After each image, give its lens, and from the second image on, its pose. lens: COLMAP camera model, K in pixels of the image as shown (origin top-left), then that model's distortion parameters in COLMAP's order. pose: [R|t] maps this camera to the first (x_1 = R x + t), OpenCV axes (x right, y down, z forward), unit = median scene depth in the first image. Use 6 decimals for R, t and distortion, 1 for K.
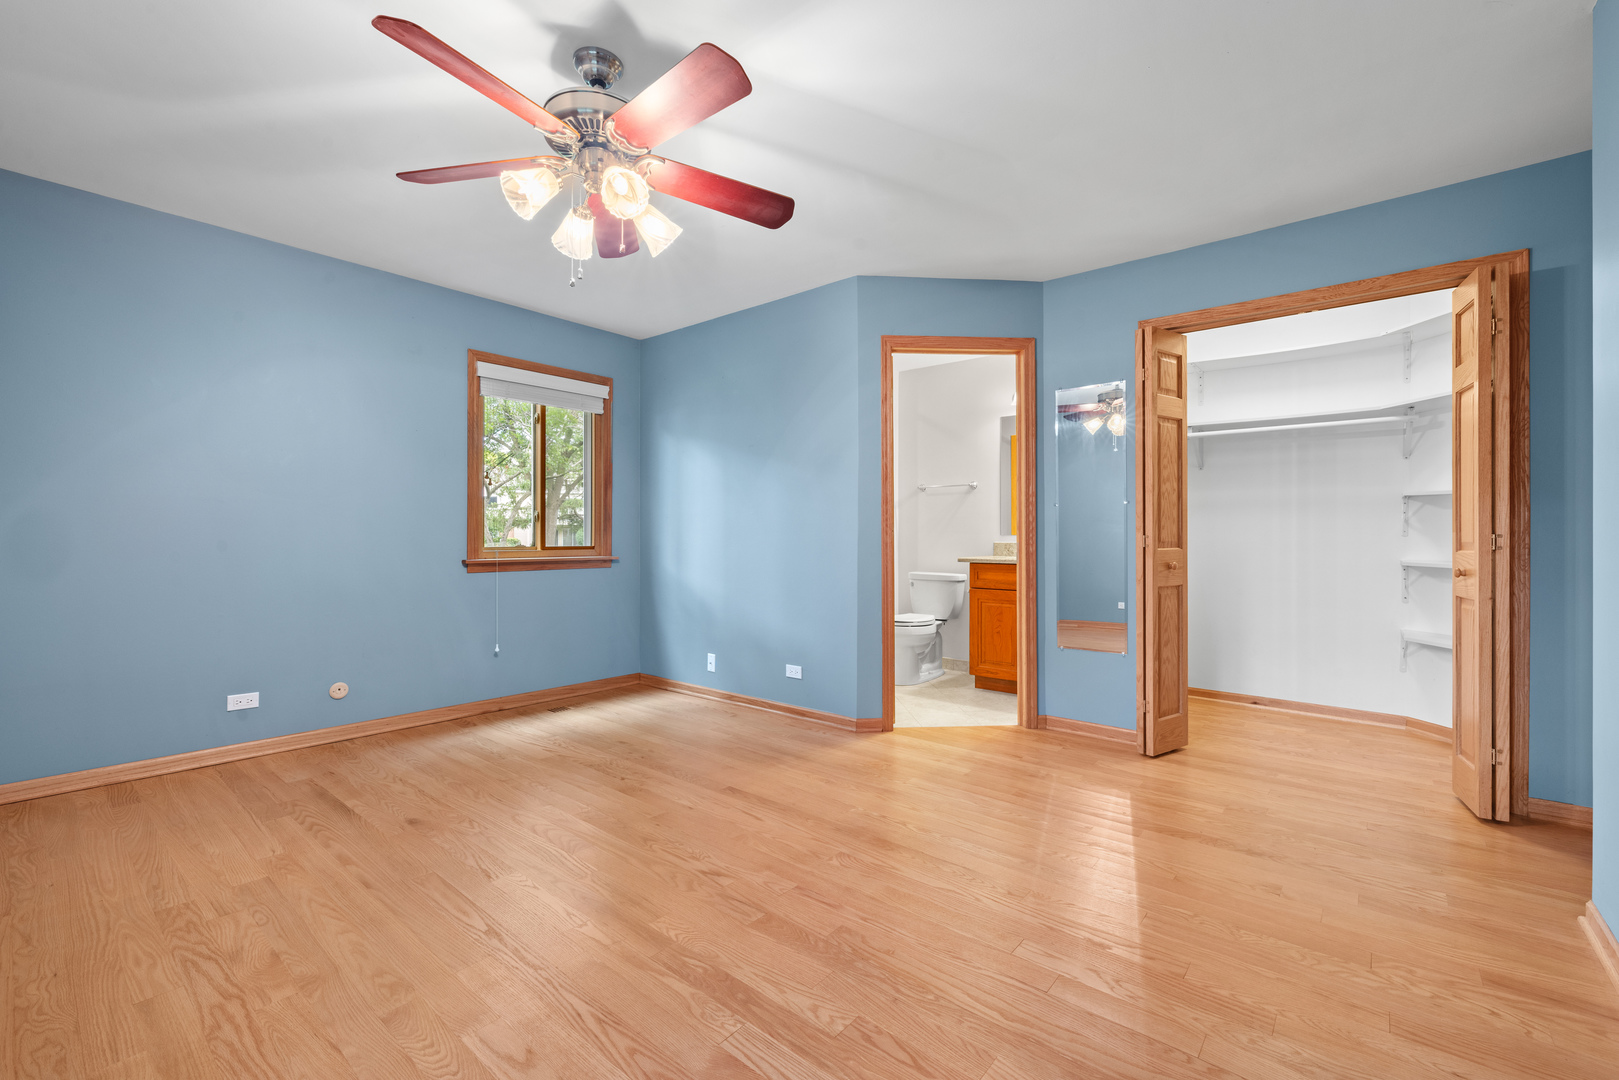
lens RADIAL K [[680.4, 0, 812.9], [0, 680.4, 538.4], [0, 0, 1]] dist [0.001008, -0.000651]
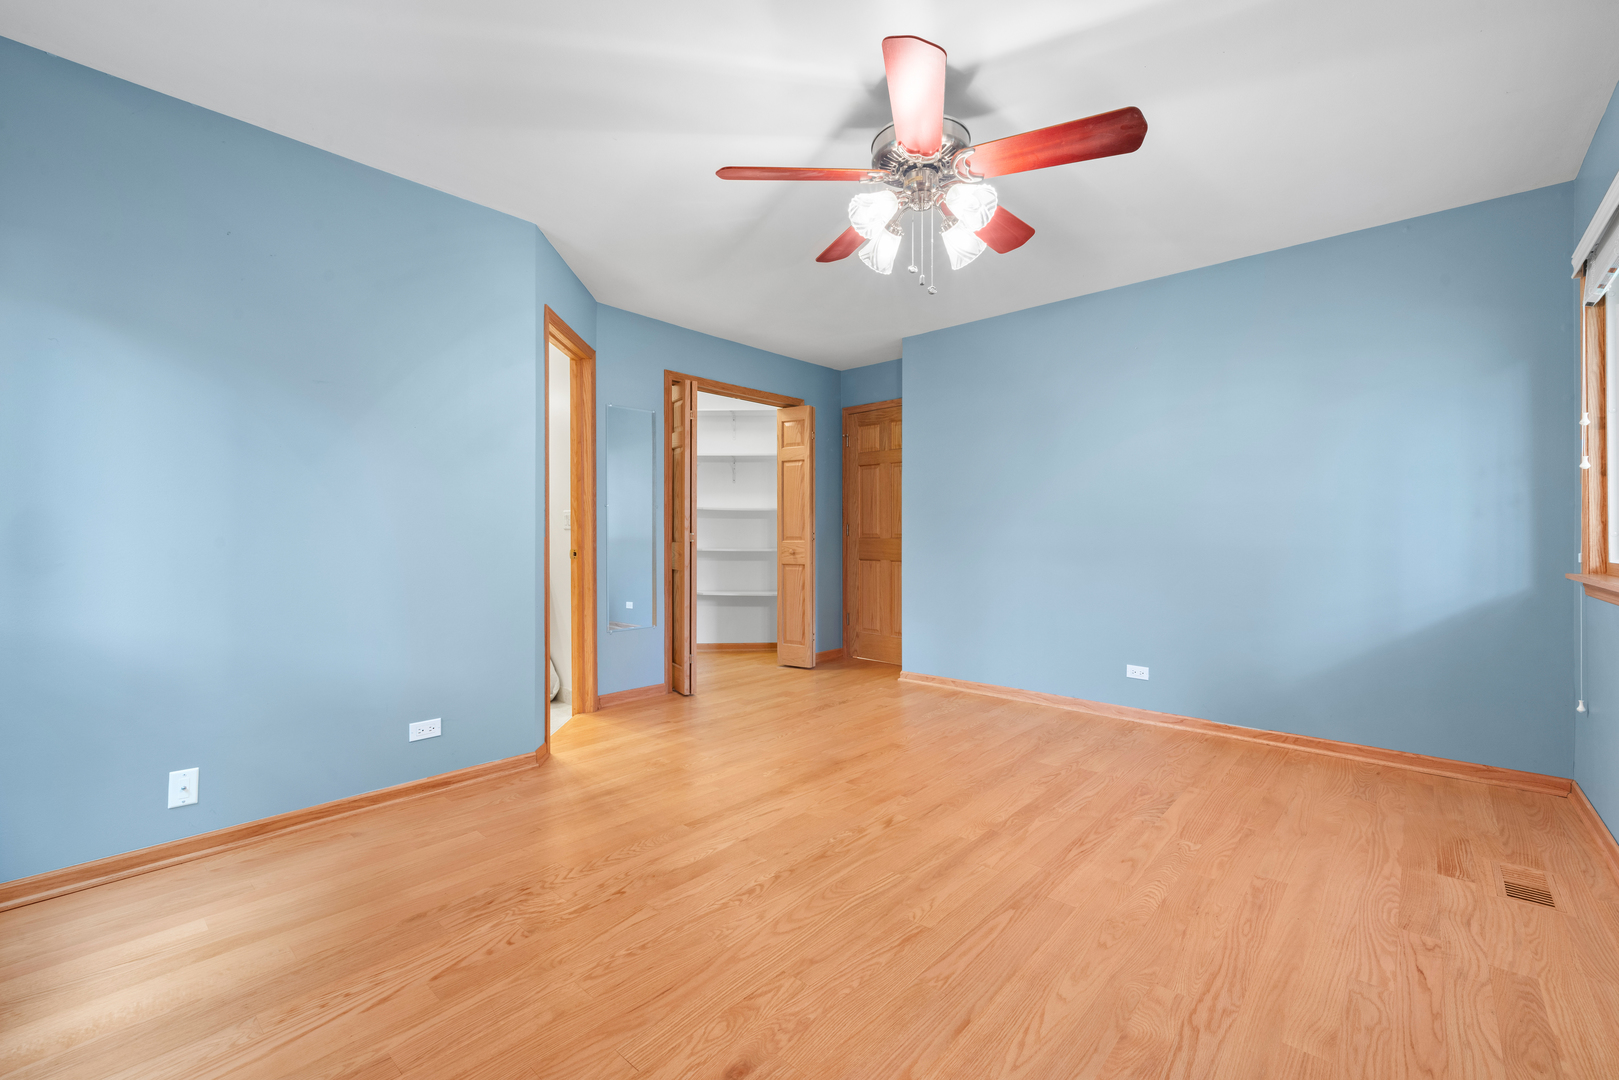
lens RADIAL K [[680.4, 0, 818.3], [0, 680.4, 534.9], [0, 0, 1]] dist [0.001008, -0.000651]
pose [[0.028493, -0.005624, 0.999578, -1.012165], [0.001927, 0.999983, 0.005571, -0.006781], [-0.999592, 0.001767, 0.028504, 0.835896]]
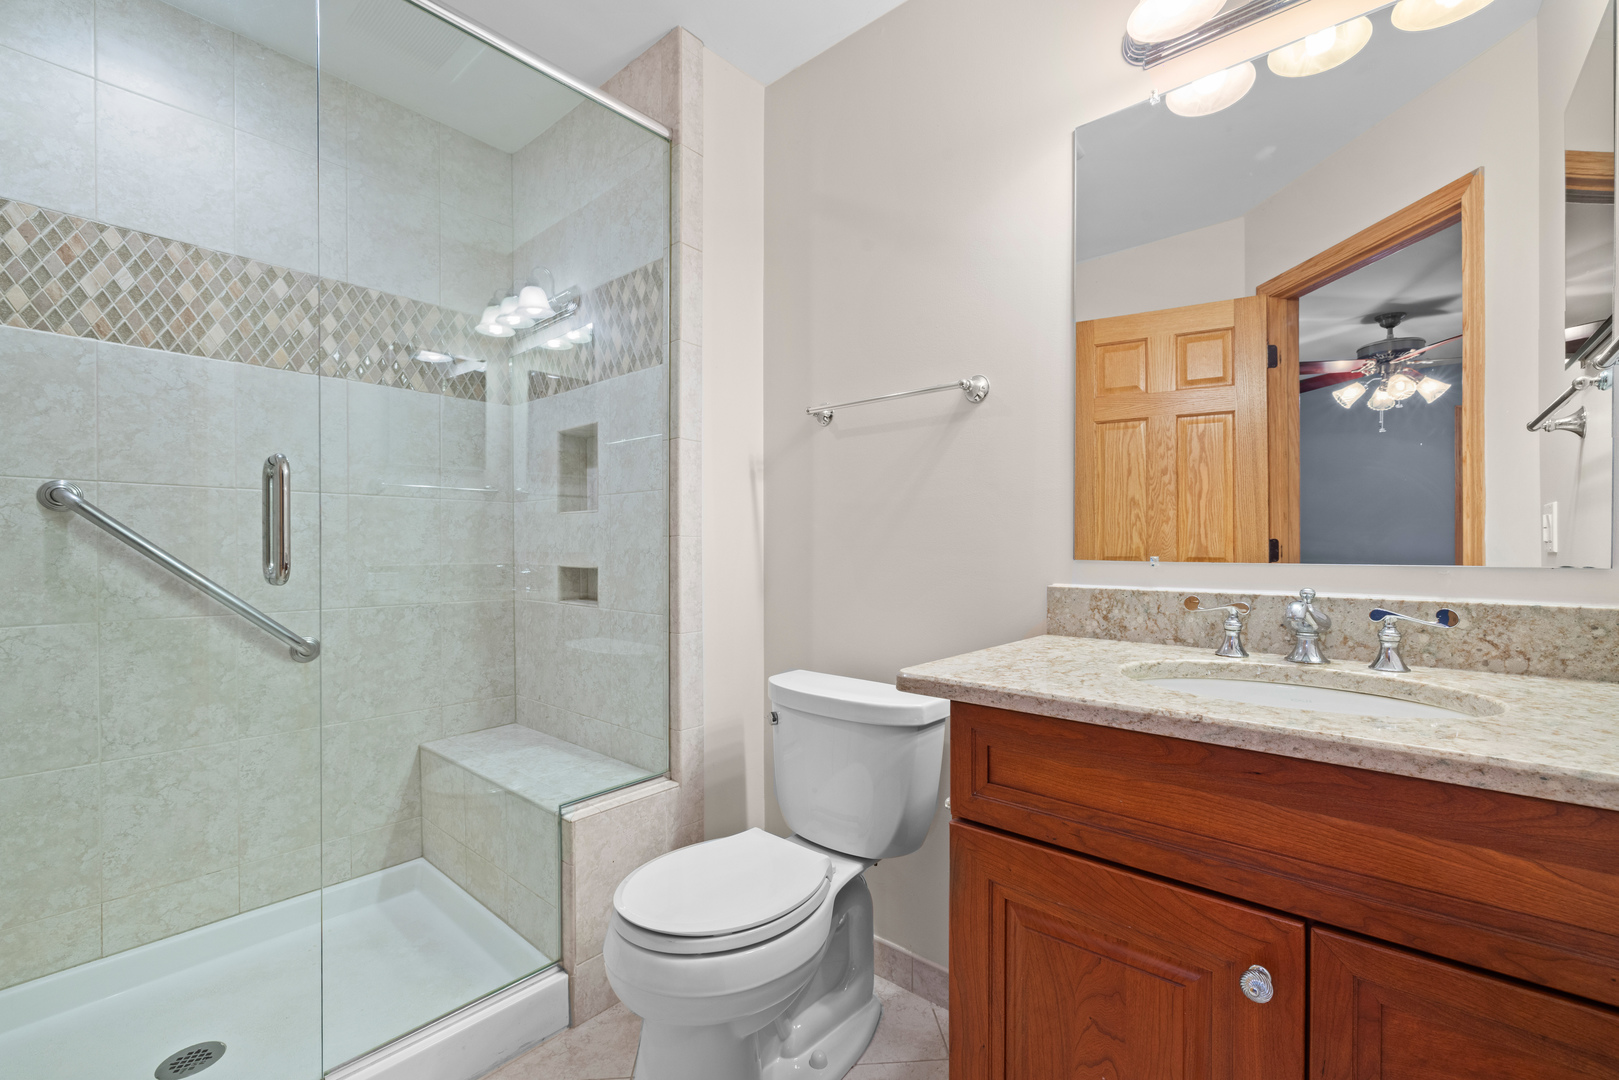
lens RADIAL K [[680.4, 0, 810.2], [0, 680.4, 554.8], [0, 0, 1]] dist [0.001008, -0.000651]
pose [[0.999766, -0.000256, -0.021651, 0.331764], [0.000422, 0.999971, 0.007638, -0.016886], [0.021648, -0.007646, 0.999736, 1.369887]]
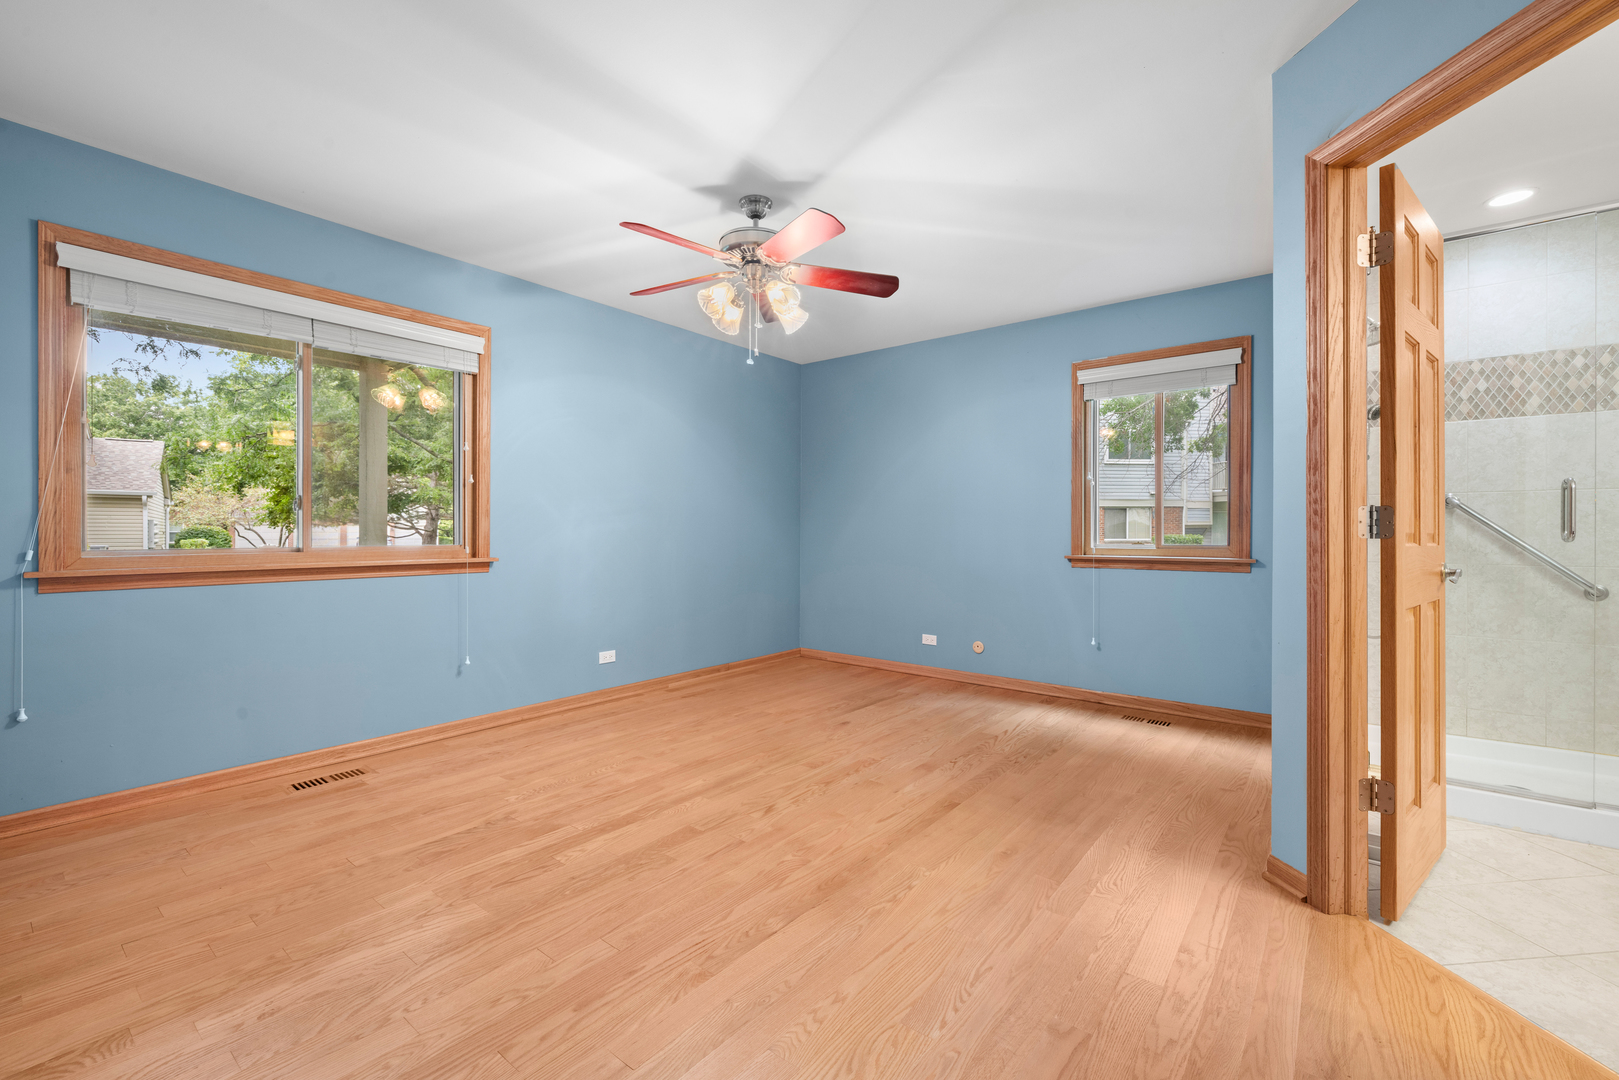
lens RADIAL K [[680.4, 0, 816.6], [0, 680.4, 534.3], [0, 0, 1]] dist [0.001008, -0.000651]
pose [[0.029199, -0.000847, -0.999573, 0.827139], [-0.003860, 0.999992, -0.000961, 0.000089], [0.999566, 0.003887, 0.029195, 0.806078]]
